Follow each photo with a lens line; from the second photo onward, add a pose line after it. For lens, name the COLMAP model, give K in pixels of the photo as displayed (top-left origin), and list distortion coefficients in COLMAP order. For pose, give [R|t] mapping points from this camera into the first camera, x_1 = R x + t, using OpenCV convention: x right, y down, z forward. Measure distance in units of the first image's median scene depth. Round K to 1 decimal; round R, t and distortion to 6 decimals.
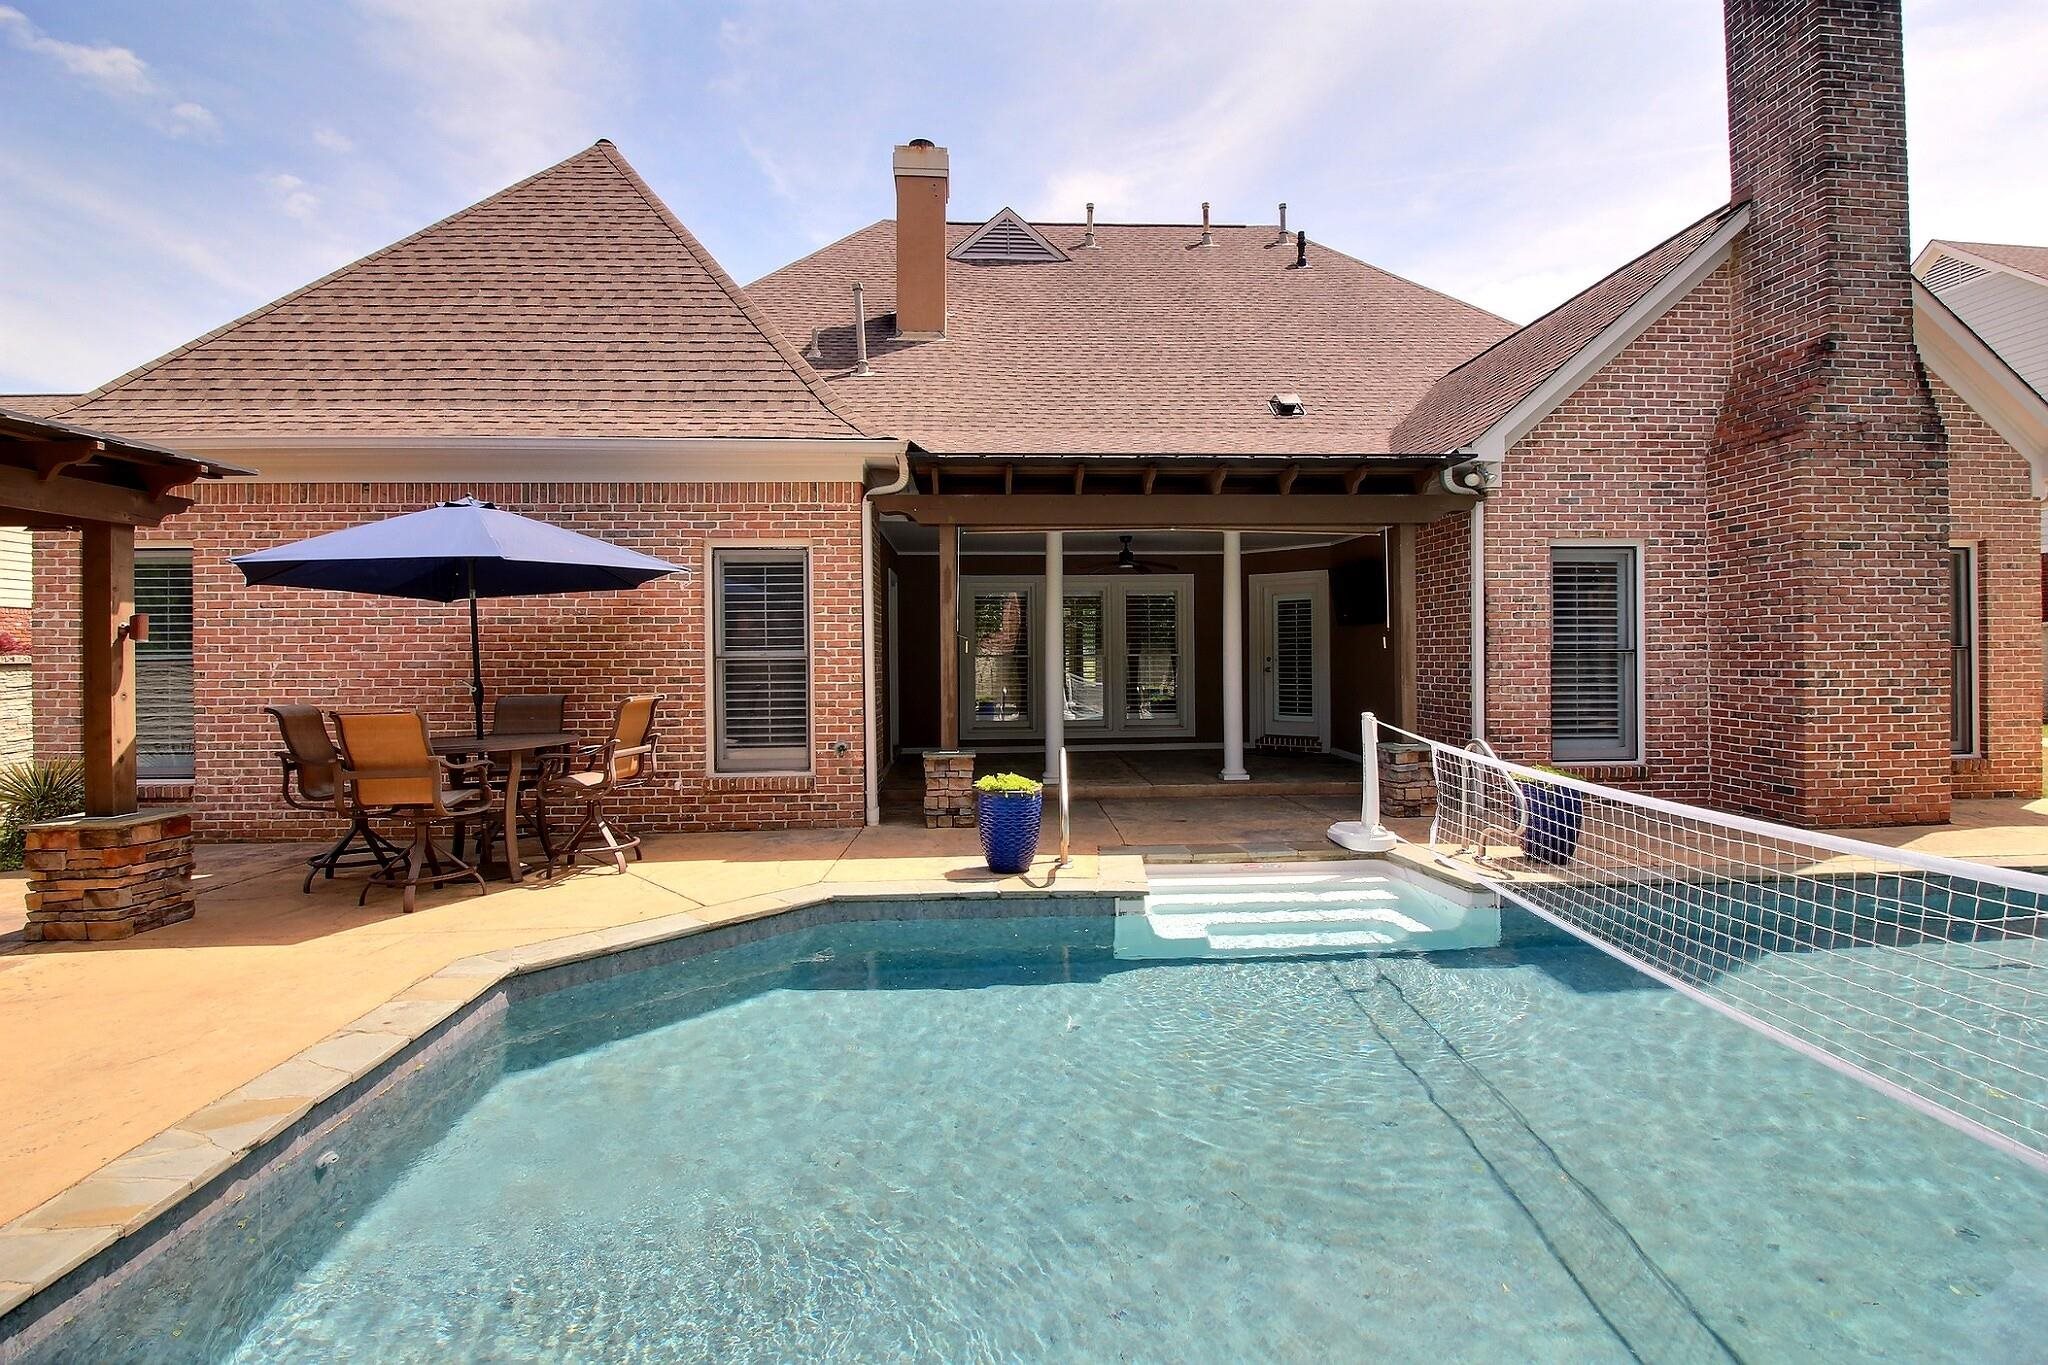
lens RADIAL K [[939.2, 0, 1028.1], [0, 939.2, 668.1], [0, 0, 1]] dist [-0.012456, -0.003176]
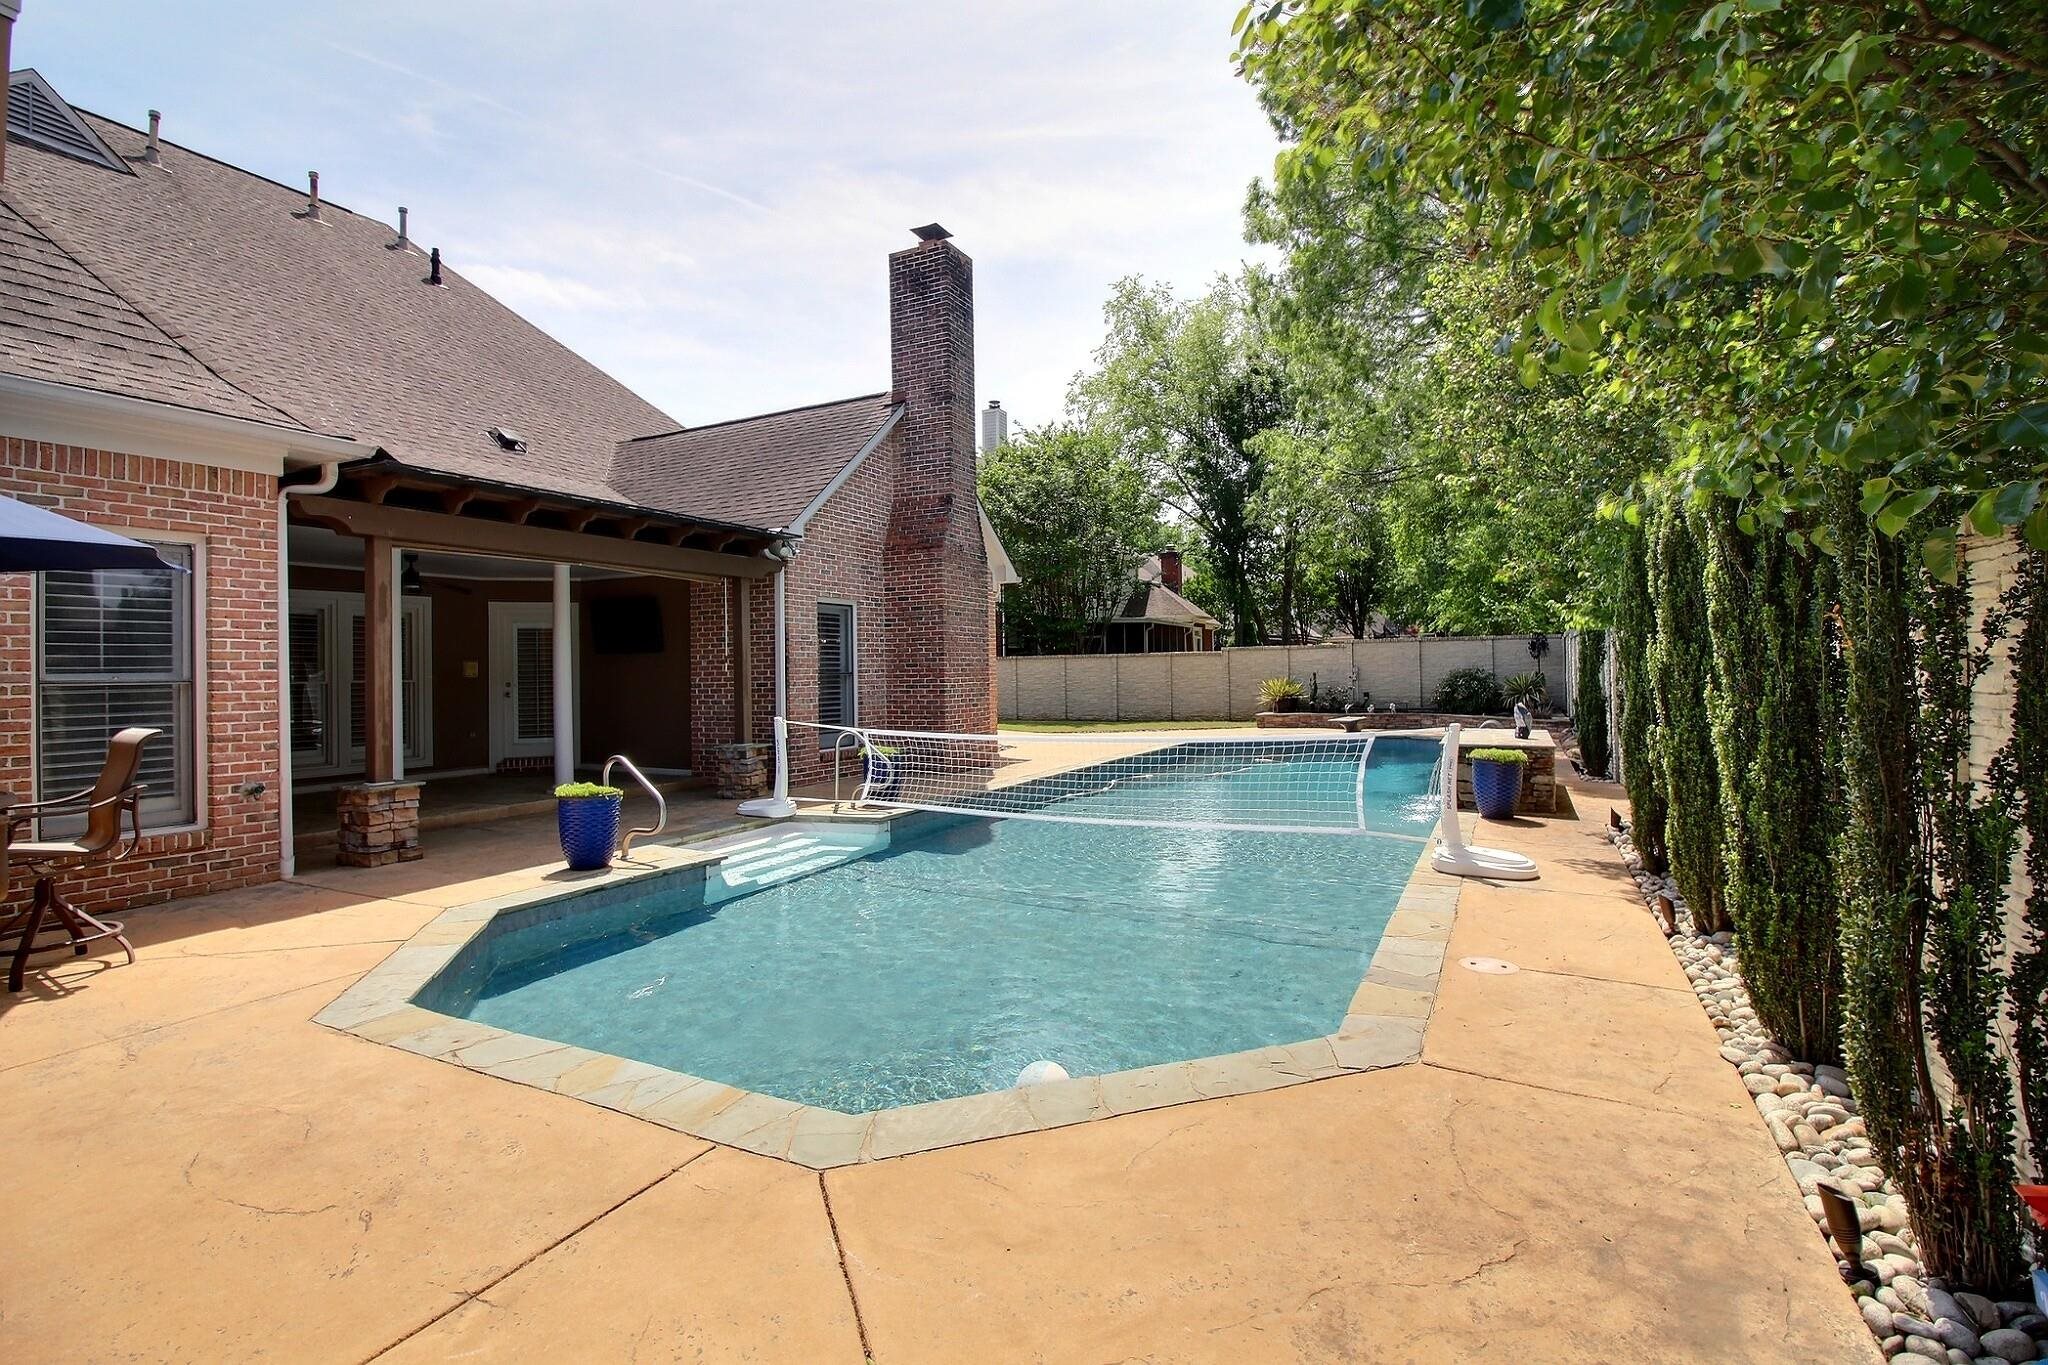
lens RADIAL K [[939.2, 0, 1021.5], [0, 939.2, 678.2], [0, 0, 1]] dist [-0.012456, -0.003176]
pose [[0.503897, -0.004709, 0.863751, -0.569662], [0.024362, 0.999665, -0.008762, 0.009719], [-0.863420, 0.025457, 0.503843, -0.008926]]
